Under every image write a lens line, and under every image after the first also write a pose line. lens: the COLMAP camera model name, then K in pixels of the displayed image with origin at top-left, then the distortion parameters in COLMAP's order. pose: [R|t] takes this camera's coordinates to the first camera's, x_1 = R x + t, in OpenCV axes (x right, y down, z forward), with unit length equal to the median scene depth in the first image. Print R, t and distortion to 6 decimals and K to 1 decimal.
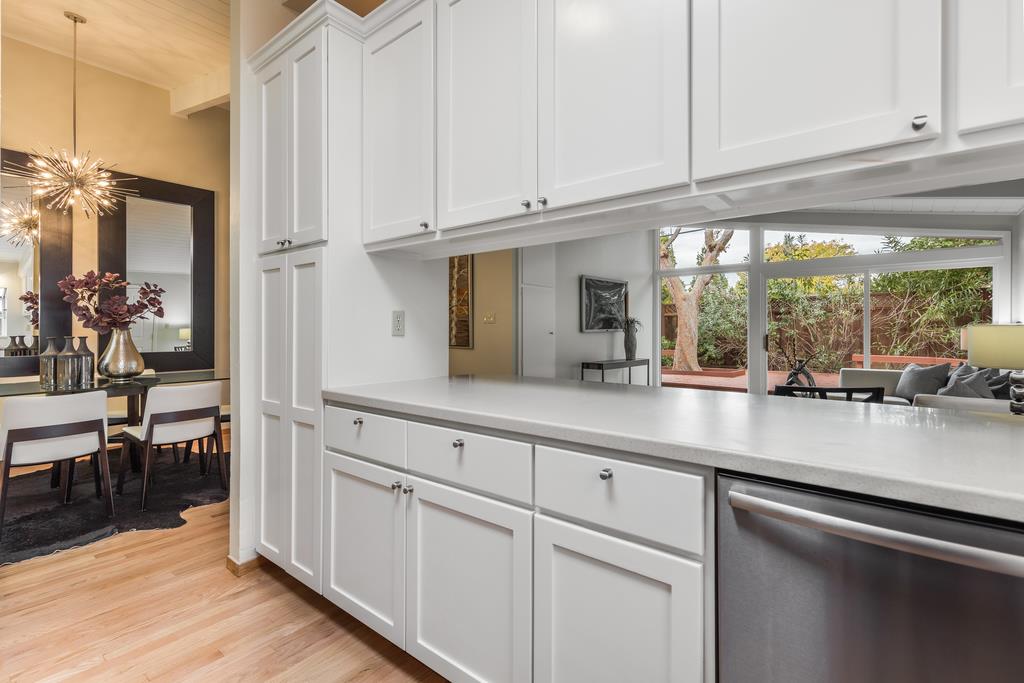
lens RADIAL K [[464.4, 0, 507.6], [0, 464.4, 331.2], [0, 0, 1]] dist [0.000117, 0.000123]
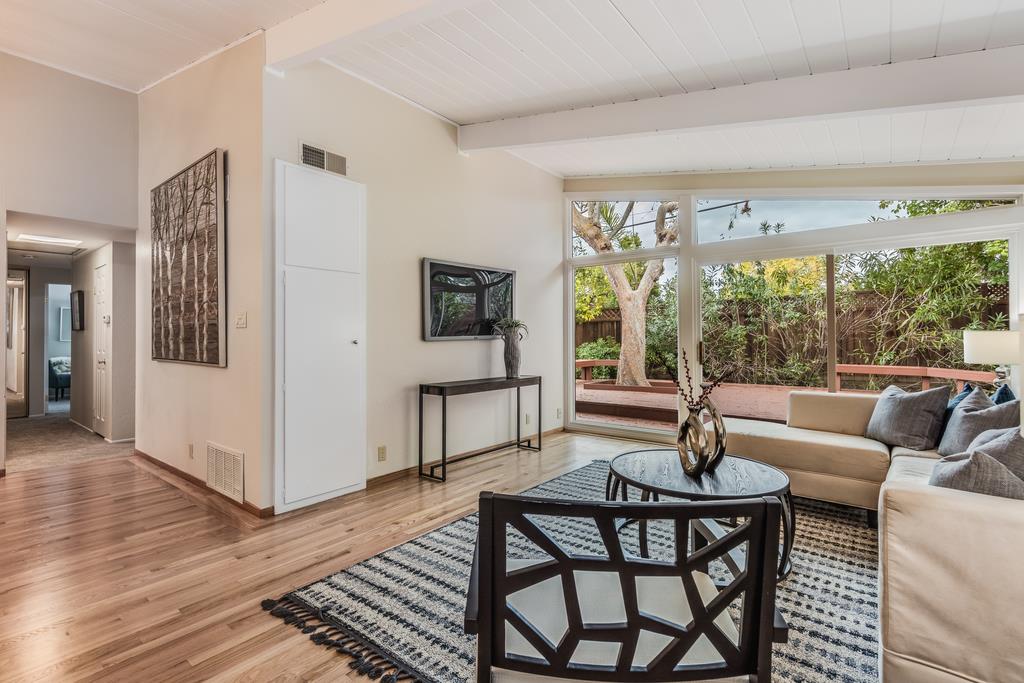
lens RADIAL K [[466.7, 0, 512.0], [0, 466.7, 341.5], [0, 0, 1]] dist [0.000047, -0.000124]
pose [[0.999803, -0.007780, 0.018273, 0.180887], [0.007661, 0.999949, 0.006520, 0.000059], [-0.018323, -0.006379, 0.999812, 0.197700]]
